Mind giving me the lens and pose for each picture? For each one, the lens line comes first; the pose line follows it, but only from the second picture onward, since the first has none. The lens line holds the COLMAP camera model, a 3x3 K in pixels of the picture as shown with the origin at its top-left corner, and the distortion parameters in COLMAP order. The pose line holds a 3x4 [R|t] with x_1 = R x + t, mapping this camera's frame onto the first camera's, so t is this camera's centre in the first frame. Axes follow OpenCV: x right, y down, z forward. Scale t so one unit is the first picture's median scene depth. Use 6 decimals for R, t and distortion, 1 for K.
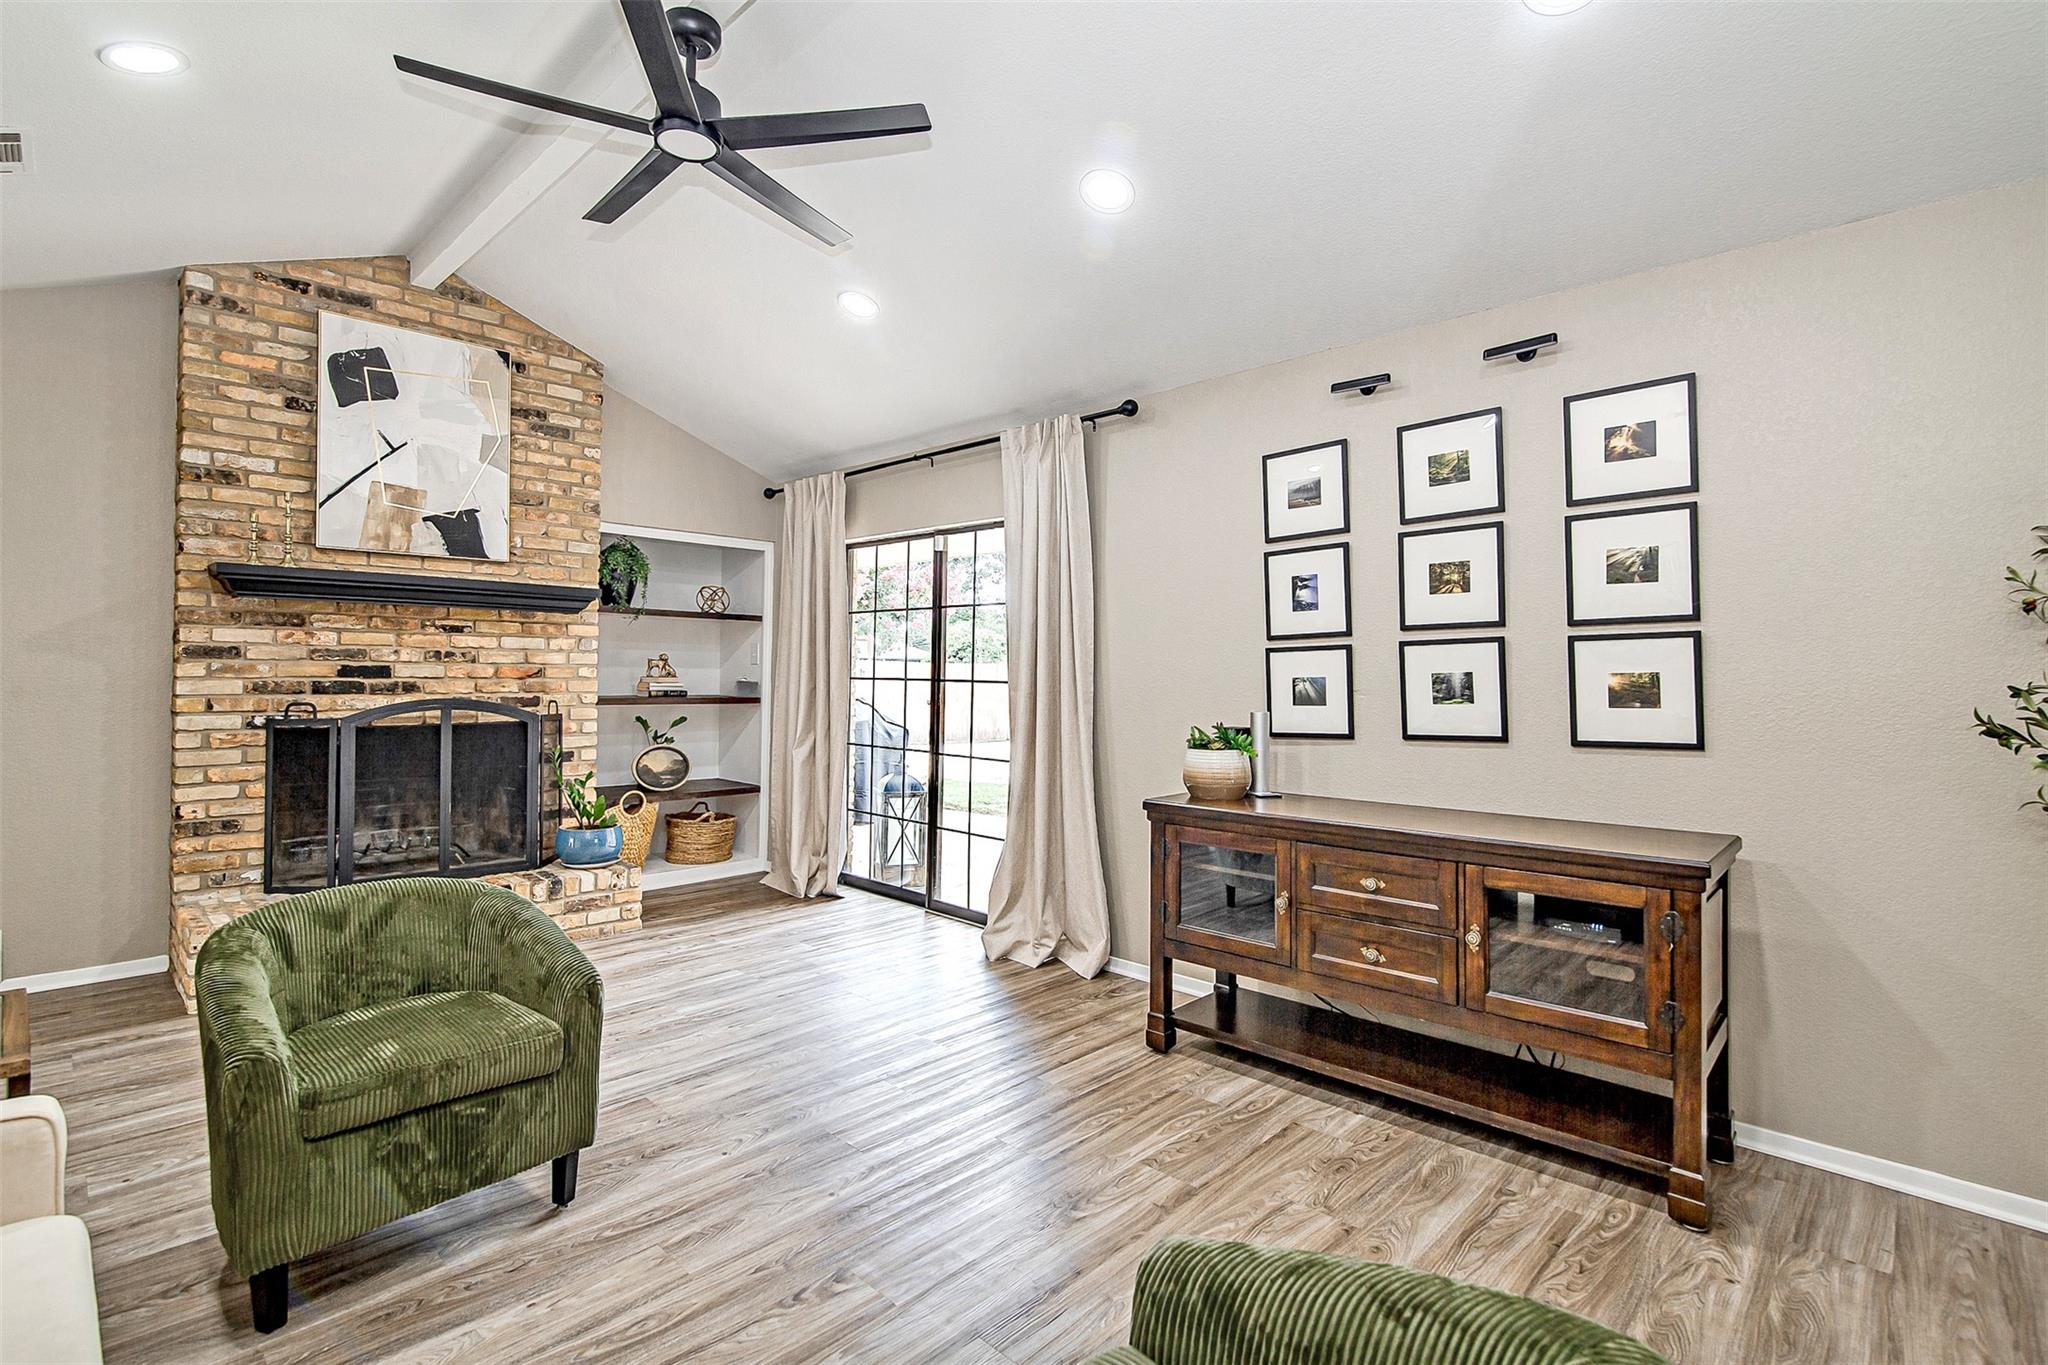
lens RADIAL K [[957.9, 0, 1024.0], [0, 957.9, 682.5], [0, 0, 1]] dist [-0.002607, 0.000519]
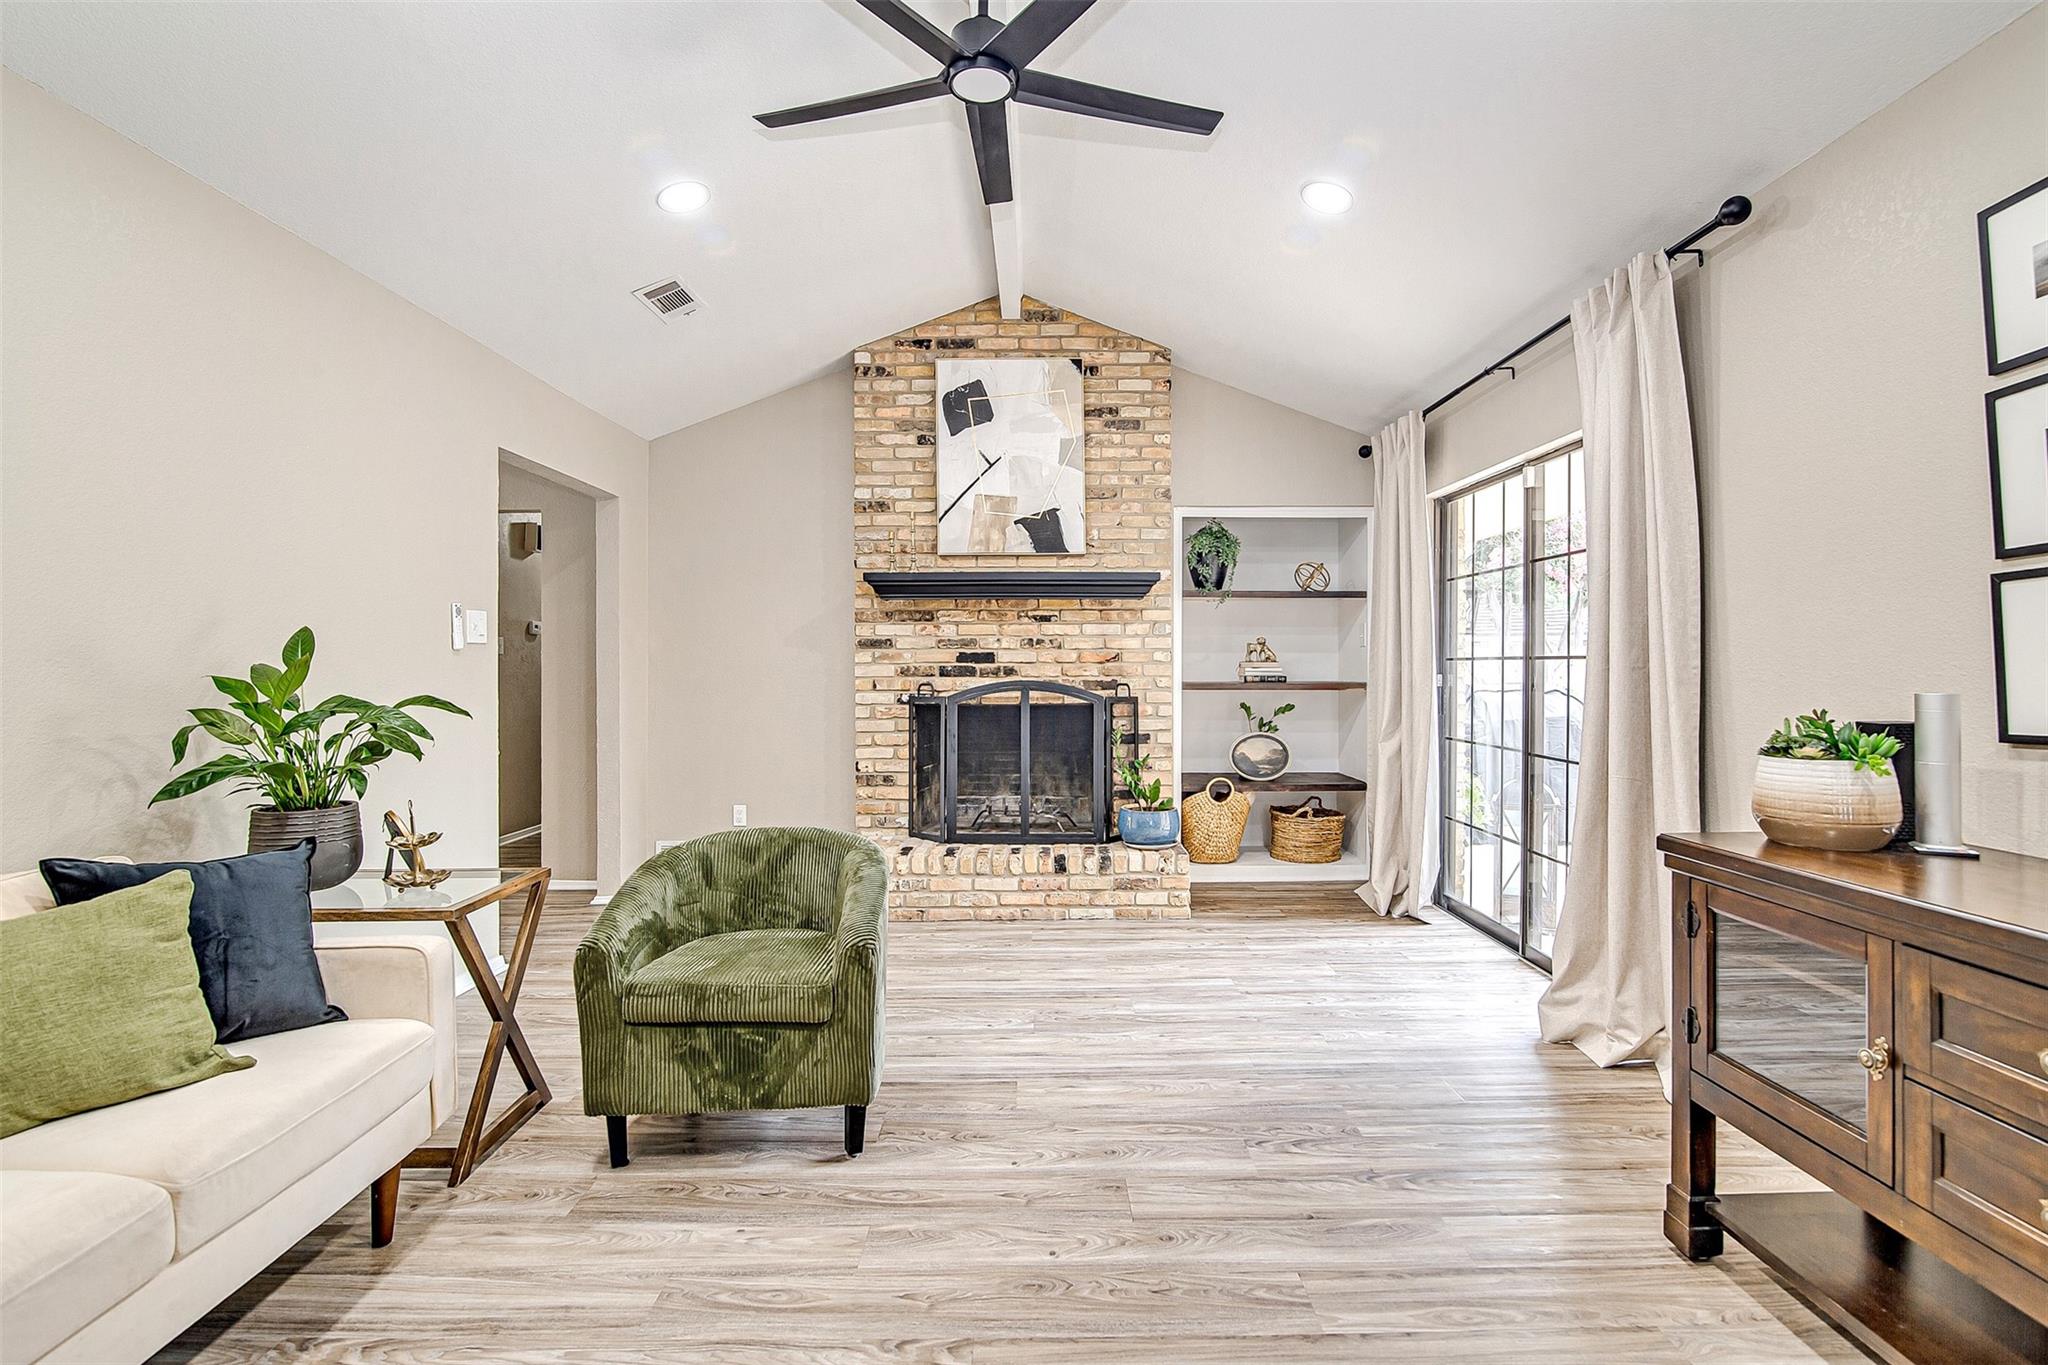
lens RADIAL K [[974.4, 0, 1027.2], [0, 974.4, 677.6], [0, 0, 1]] dist [-0.018822, 0.000803]
pose [[0.700509, -0.004356, -0.713630, 0.210541], [0.002635, 0.999990, -0.003517, 0.017588], [0.713638, 0.000583, 0.700514, 0.208373]]
